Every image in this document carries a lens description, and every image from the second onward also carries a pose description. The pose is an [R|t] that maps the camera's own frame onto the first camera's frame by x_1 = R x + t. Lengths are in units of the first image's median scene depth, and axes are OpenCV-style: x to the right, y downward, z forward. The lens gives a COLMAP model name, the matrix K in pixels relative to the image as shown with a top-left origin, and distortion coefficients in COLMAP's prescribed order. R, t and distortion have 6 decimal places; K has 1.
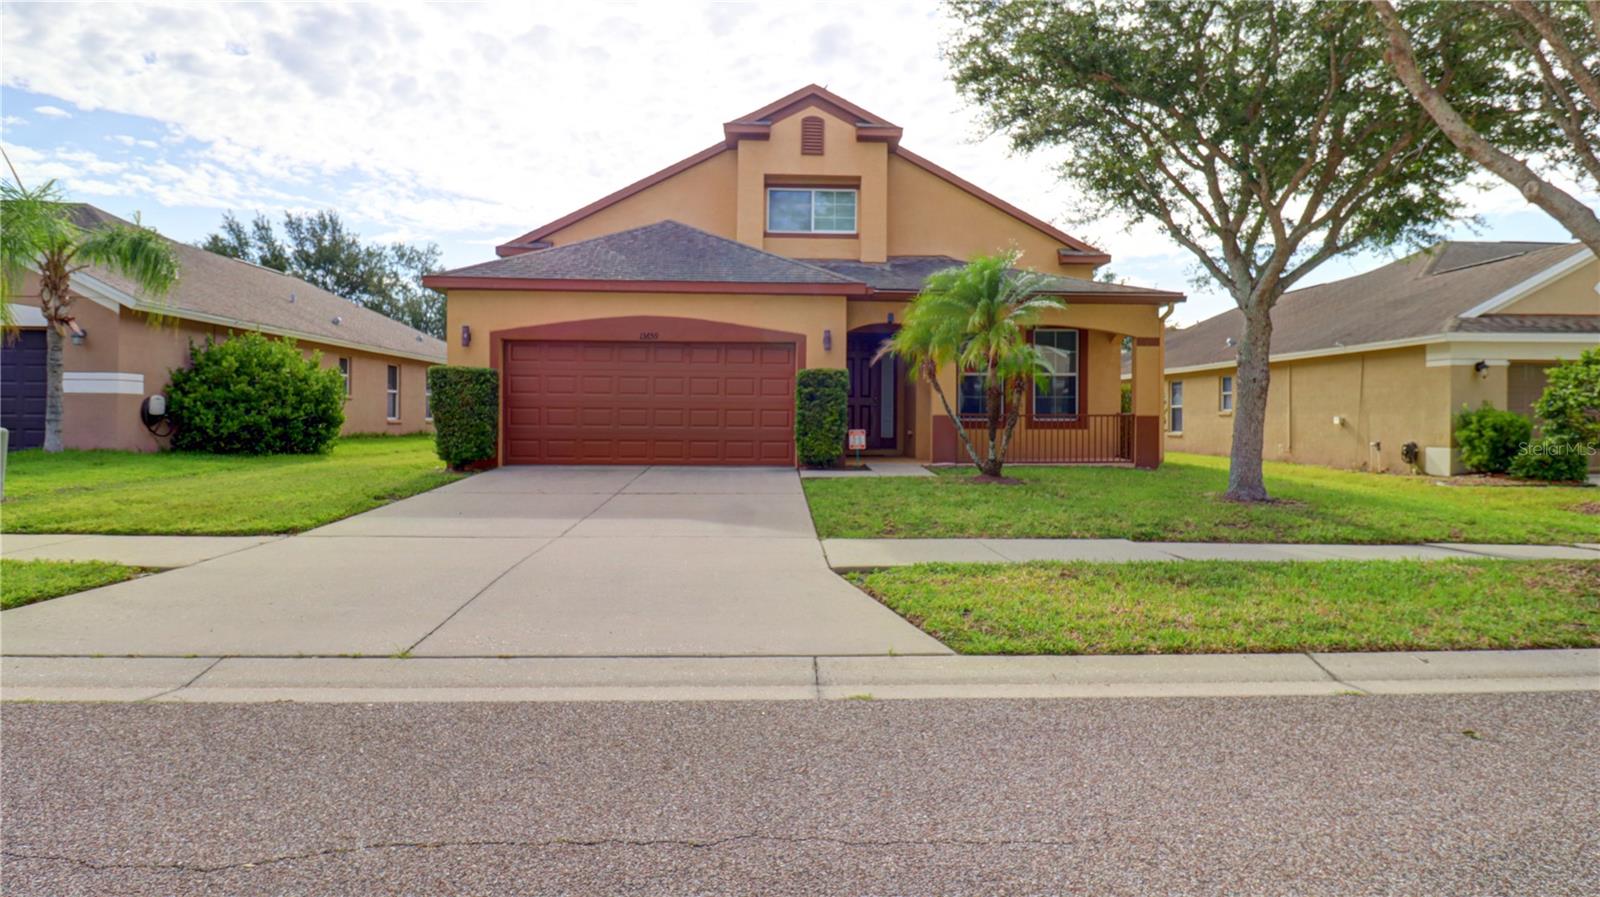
lens RADIAL K [[880.7, 0, 800.0], [0, 880.7, 448.5], [0, 0, 1]] dist [0.000733, 0.000449]
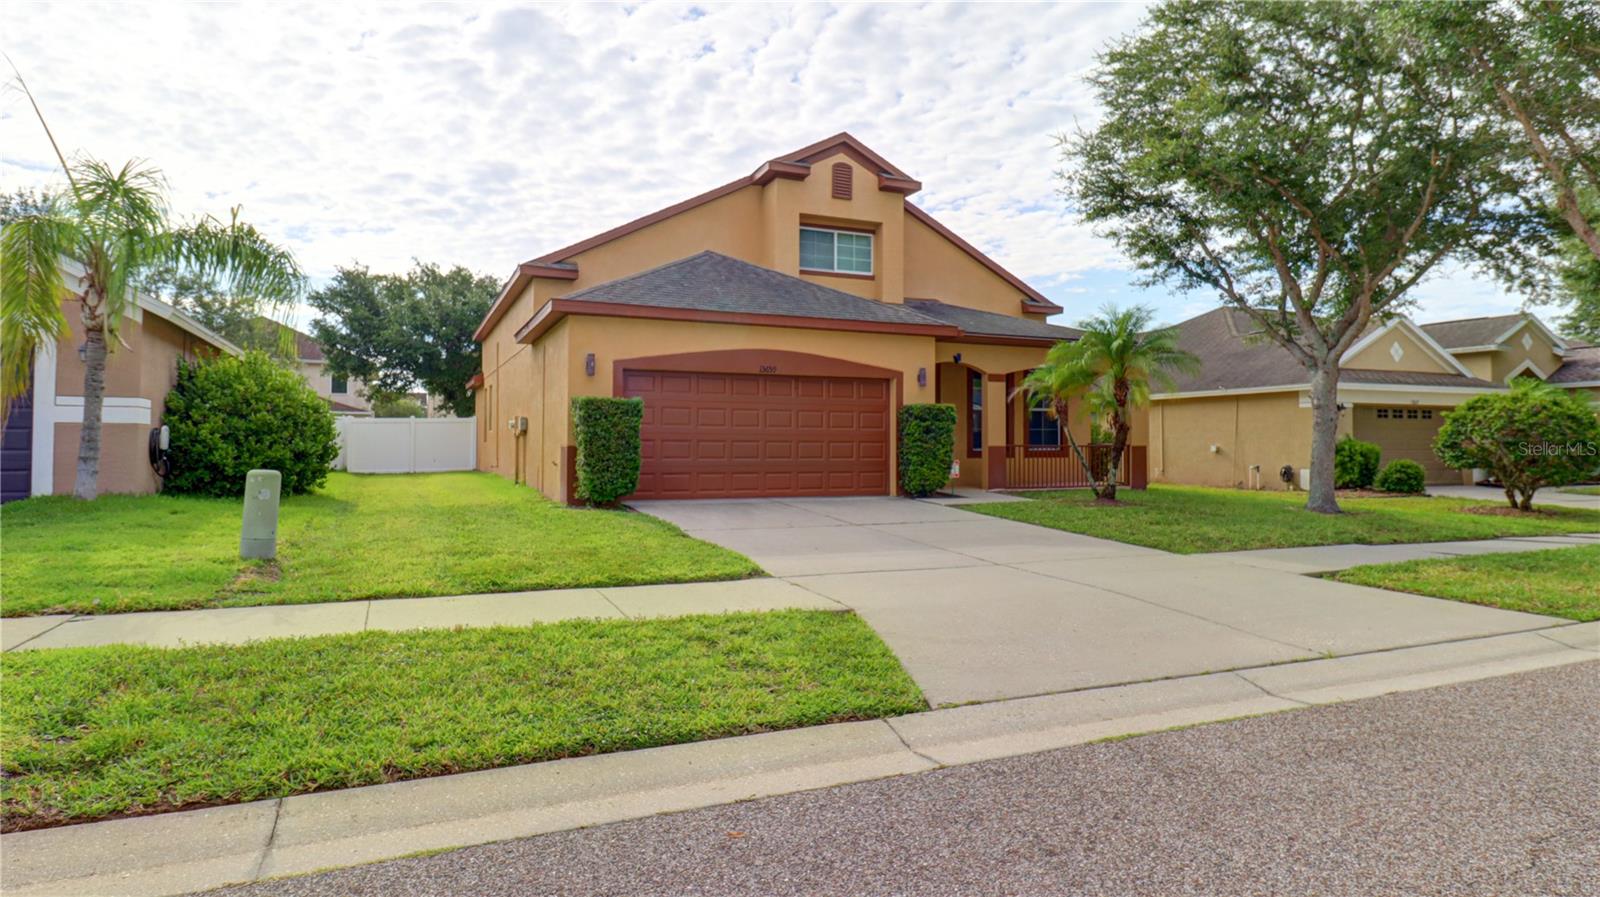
lens RADIAL K [[892.8, 0, 800.0], [0, 892.8, 448.5], [0, 0, 1]] dist [-0.000078, -0.000637]
pose [[0.935353, -0.005142, 0.353679, -0.455293], [0.015880, 0.999497, -0.027467, -0.007733], [-0.353359, 0.031308, 0.934964, 0.033517]]
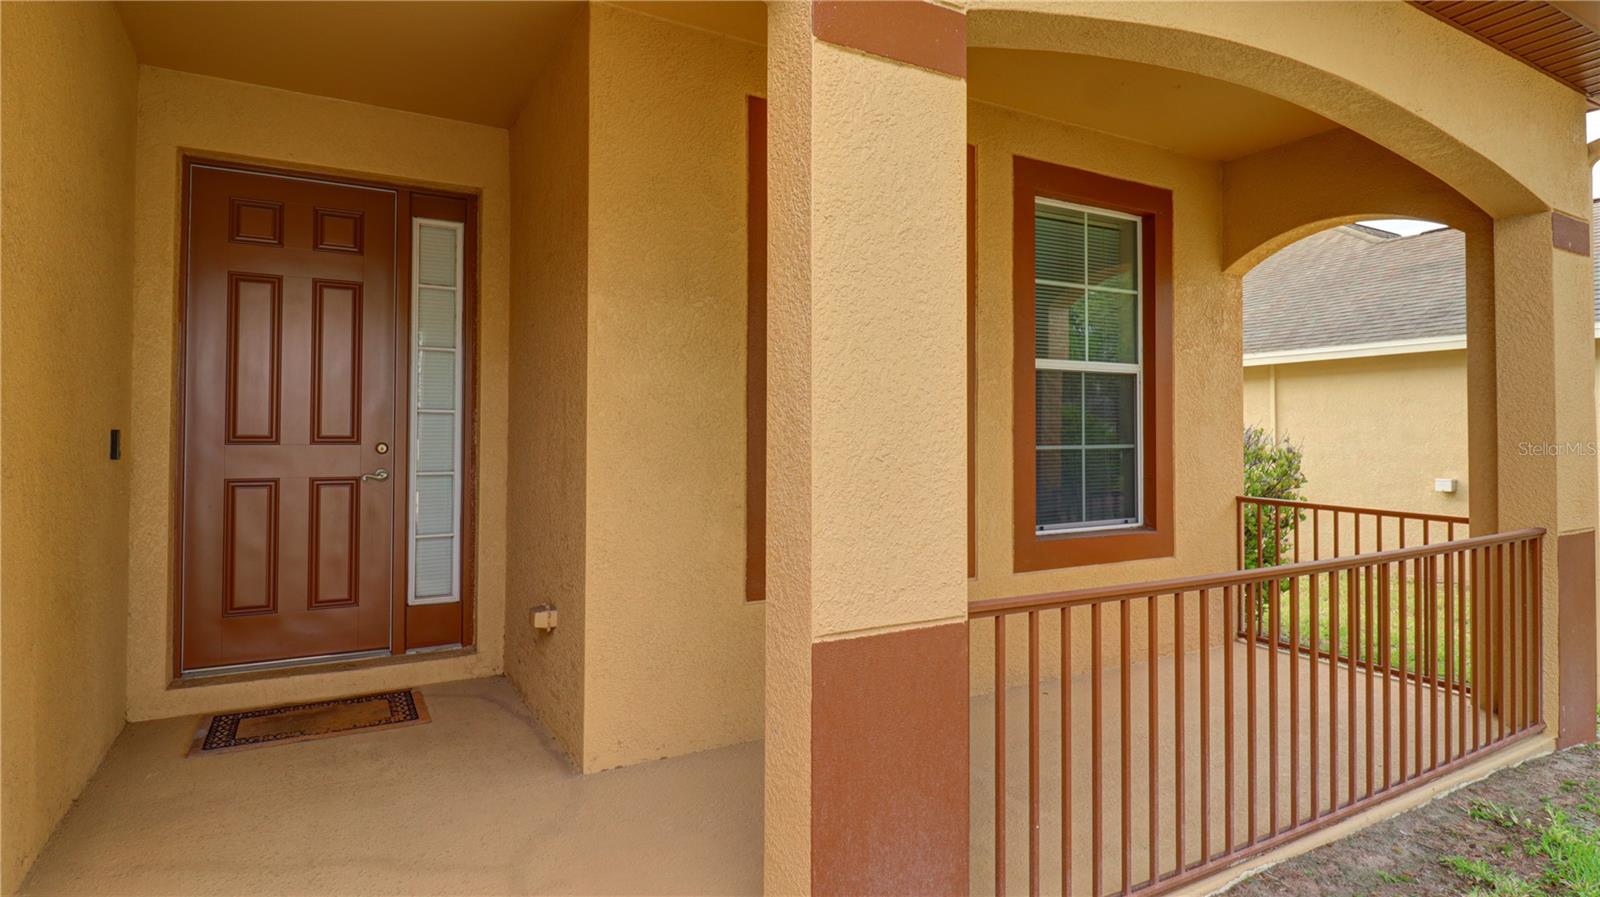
lens RADIAL K [[880.7, 0, 800.0], [0, 880.7, 448.5], [0, 0, 1]] dist [0.000733, 0.000449]
pose [[0.885738, -0.007454, 0.464125, 0.089289], [0.019084, 0.999610, -0.020366, -0.059036], [-0.463793, 0.026897, 0.885535, 0.859737]]
